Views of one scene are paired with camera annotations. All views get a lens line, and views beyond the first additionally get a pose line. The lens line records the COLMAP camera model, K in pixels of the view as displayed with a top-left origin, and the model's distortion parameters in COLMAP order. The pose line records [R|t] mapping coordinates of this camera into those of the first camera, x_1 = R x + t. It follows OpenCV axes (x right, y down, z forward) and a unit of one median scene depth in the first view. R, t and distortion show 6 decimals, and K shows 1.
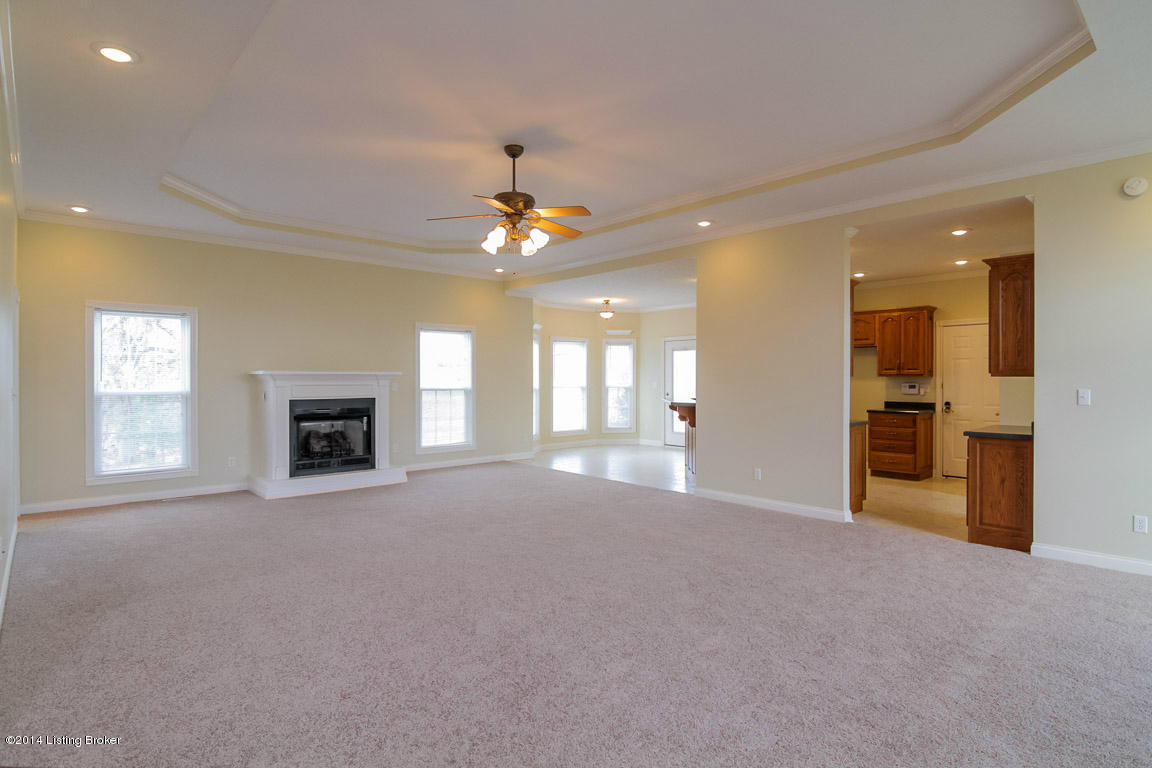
lens RADIAL K [[593.2, 0, 577.5], [0, 593.2, 378.3], [0, 0, 1]] dist [-0.007697, -0.006876]
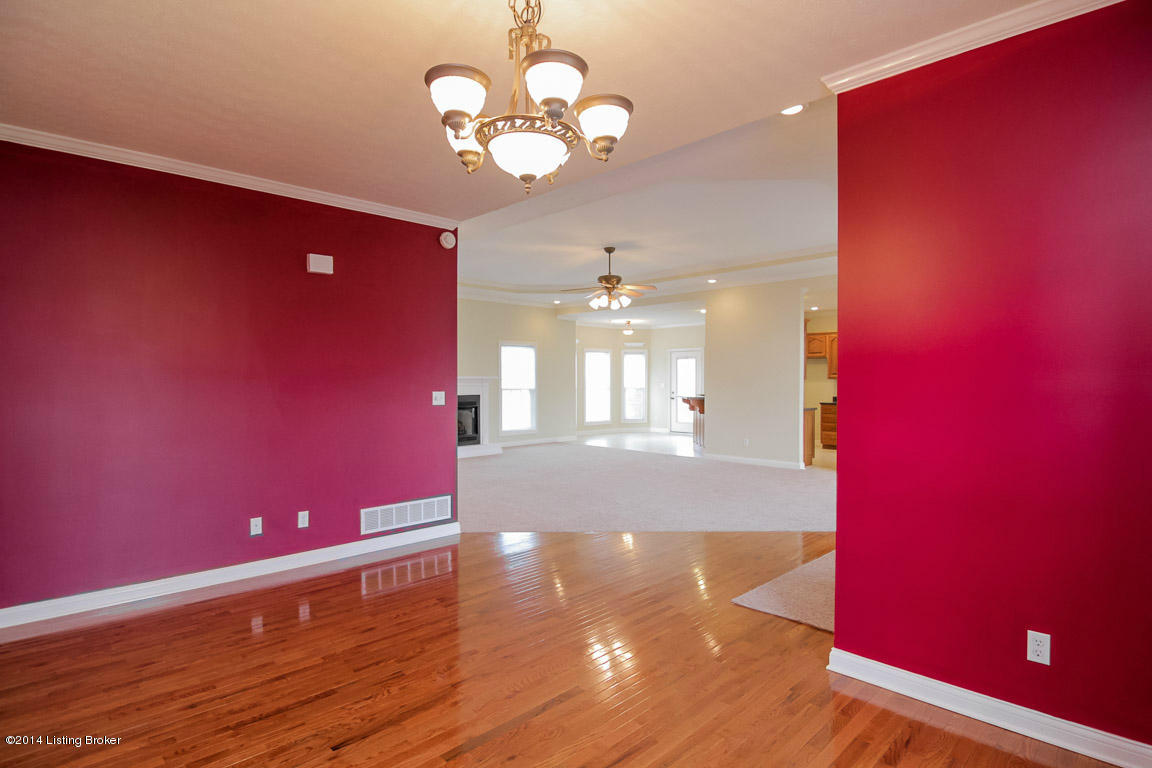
lens RADIAL K [[593.2, 0, 574.0], [0, 593.2, 385.2], [0, 0, 1]] dist [-0.007697, -0.006876]
pose [[0.999495, -0.002542, 0.031679, -0.144699], [0.002220, 0.999945, 0.010206, -0.003986], [-0.031703, -0.010131, 0.999446, -0.396933]]
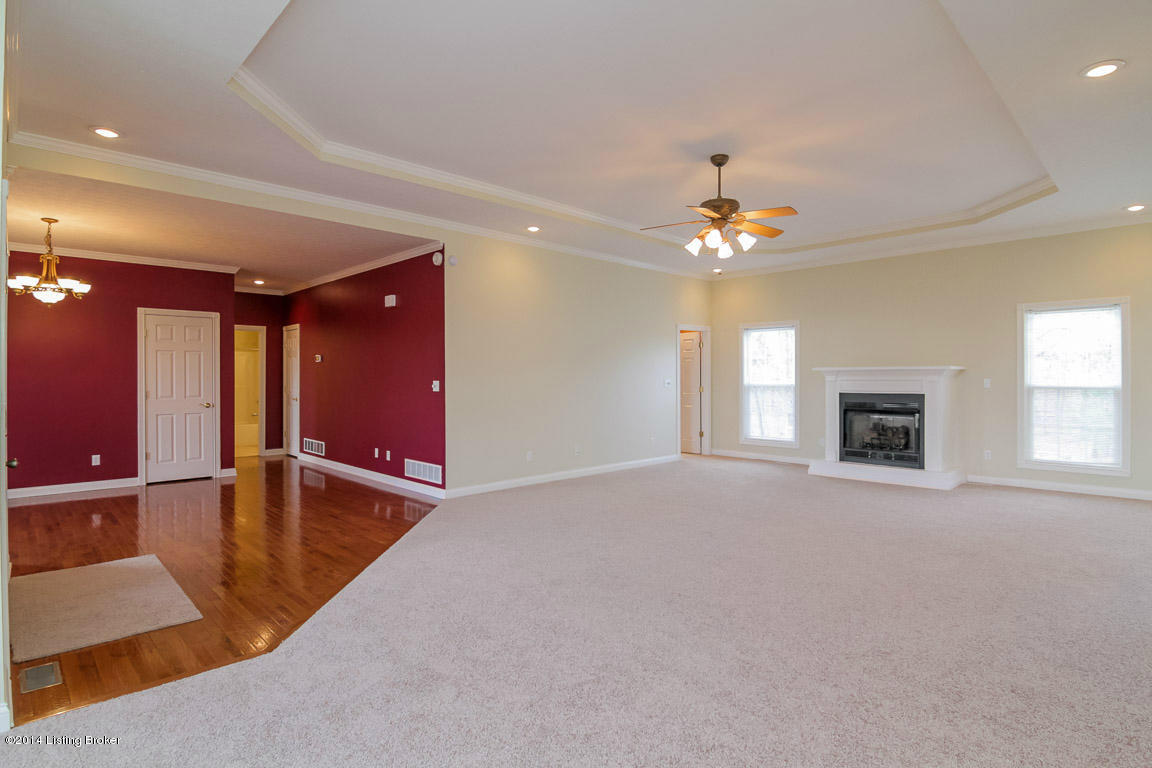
lens RADIAL K [[593.2, 0, 580.1], [0, 593.2, 382.3], [0, 0, 1]] dist [-0.007697, -0.006876]
pose [[0.039657, 0.017567, -0.999059, 0.516675], [0.002905, 0.999839, 0.017696, -0.003803], [0.999209, -0.003604, 0.039600, 0.378722]]
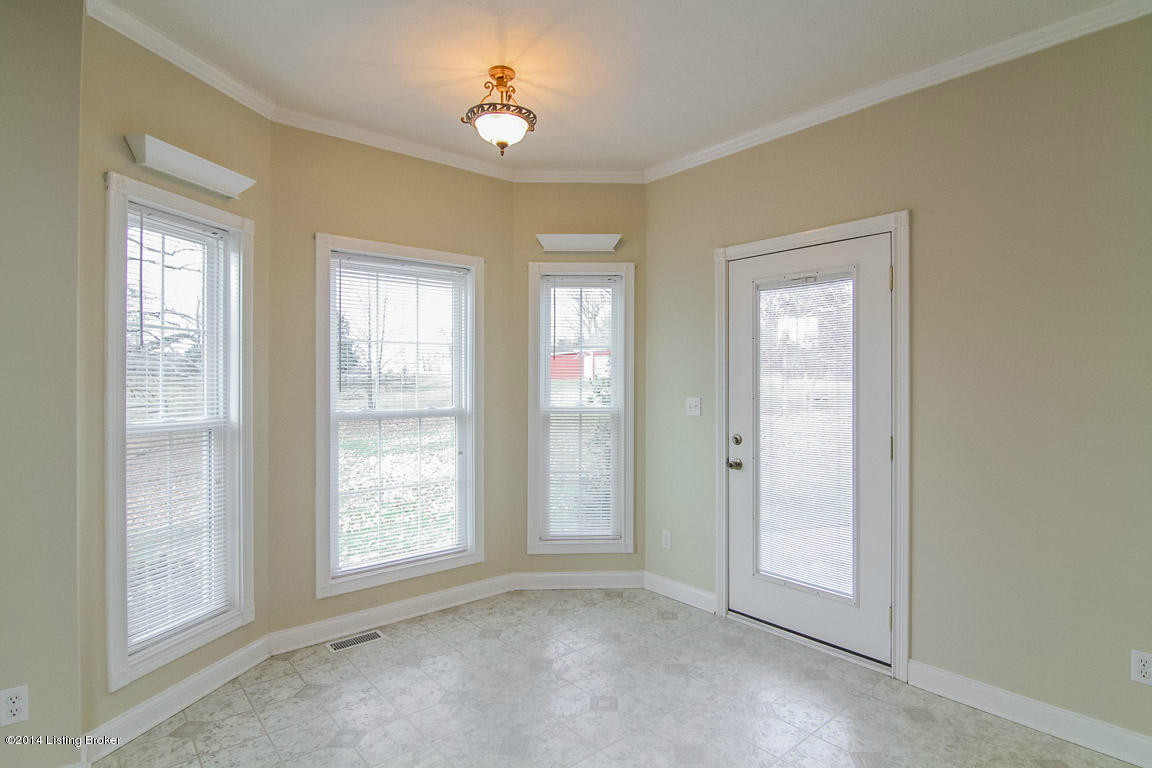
lens RADIAL K [[593.2, 0, 576.5], [0, 593.2, 387.4], [0, 0, 1]] dist [-0.007697, -0.006876]
pose [[0.998744, 0.001824, -0.050061, 0.119609], [-0.001909, 0.999997, -0.001657, 0.002443], [0.050058, 0.001751, 0.998745, 0.963993]]
